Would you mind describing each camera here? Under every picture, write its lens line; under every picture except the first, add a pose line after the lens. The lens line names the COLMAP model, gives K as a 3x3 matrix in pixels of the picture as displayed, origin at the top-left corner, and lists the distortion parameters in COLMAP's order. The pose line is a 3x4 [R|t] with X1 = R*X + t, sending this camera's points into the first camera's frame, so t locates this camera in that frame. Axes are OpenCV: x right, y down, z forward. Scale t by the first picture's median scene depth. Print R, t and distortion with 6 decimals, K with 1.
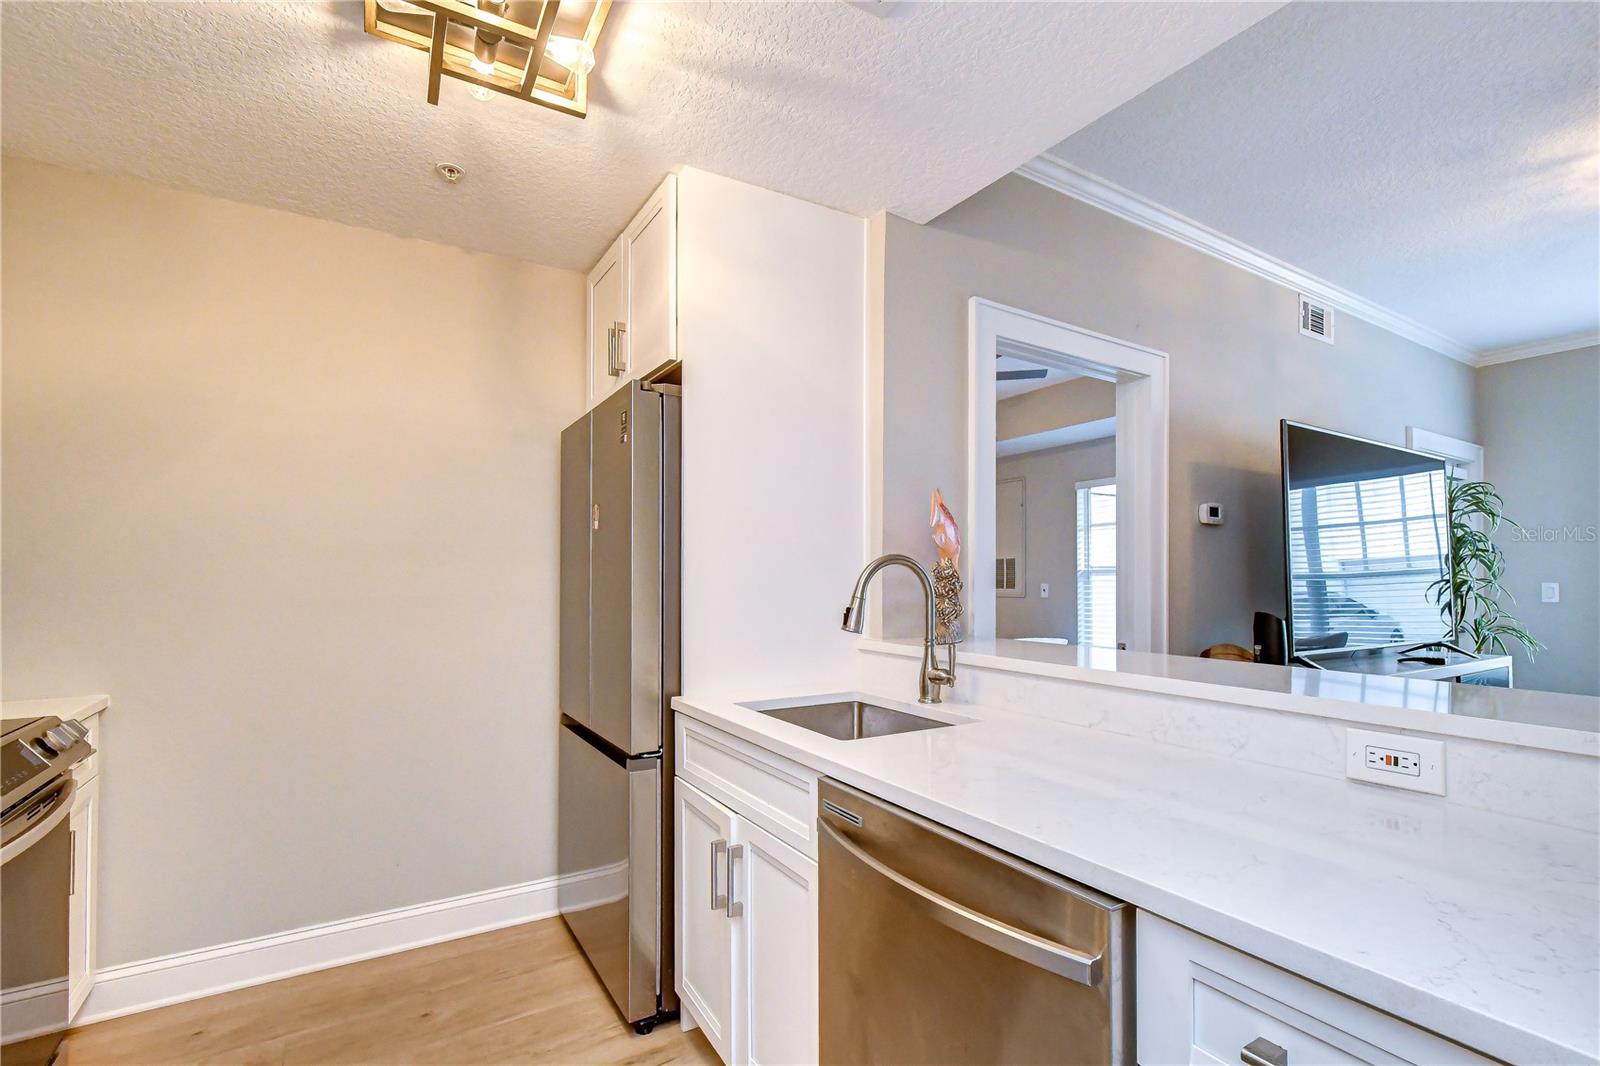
lens RADIAL K [[709.1, 0, 809.8], [0, 709.1, 591.2], [0, 0, 1]] dist [0.000798, -0.000729]
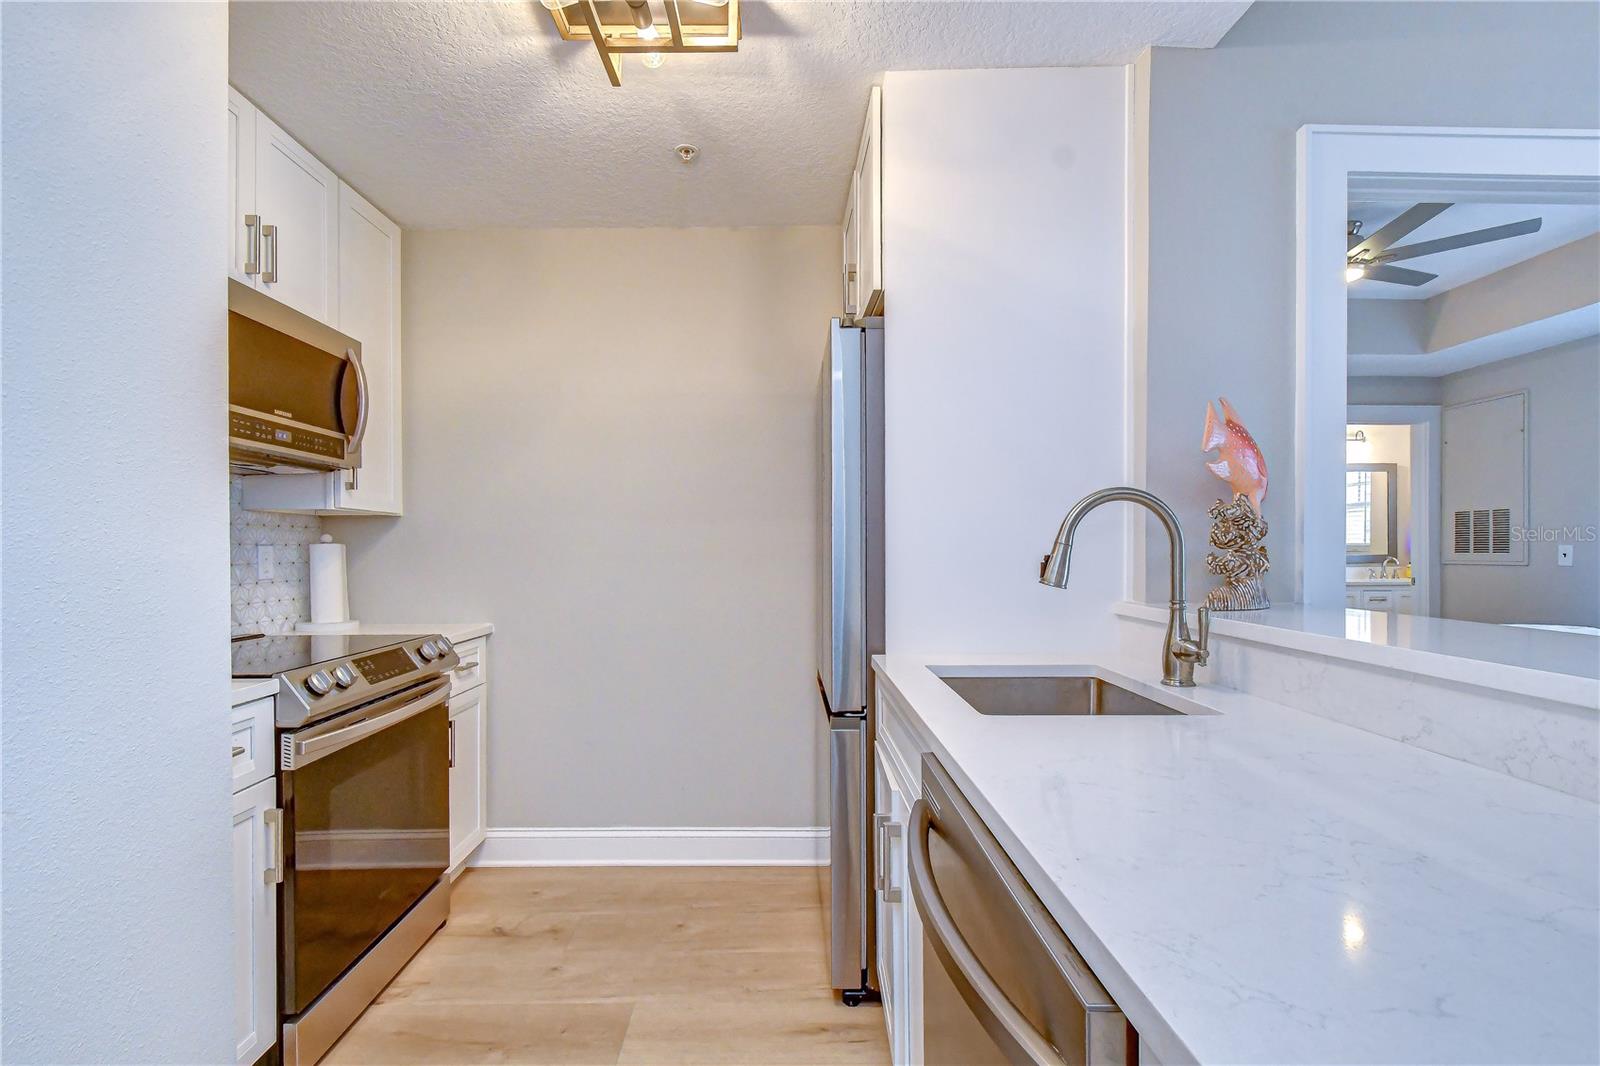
lens RADIAL K [[722.3, 0, 796.5], [0, 722.3, 569.2], [0, 0, 1]] dist [-0.002180, -0.001372]
pose [[0.857563, 0.010321, -0.514275, 0.201435], [-0.004476, 0.999911, 0.012603, 0.025751], [0.514360, -0.008506, 0.857532, 0.136905]]
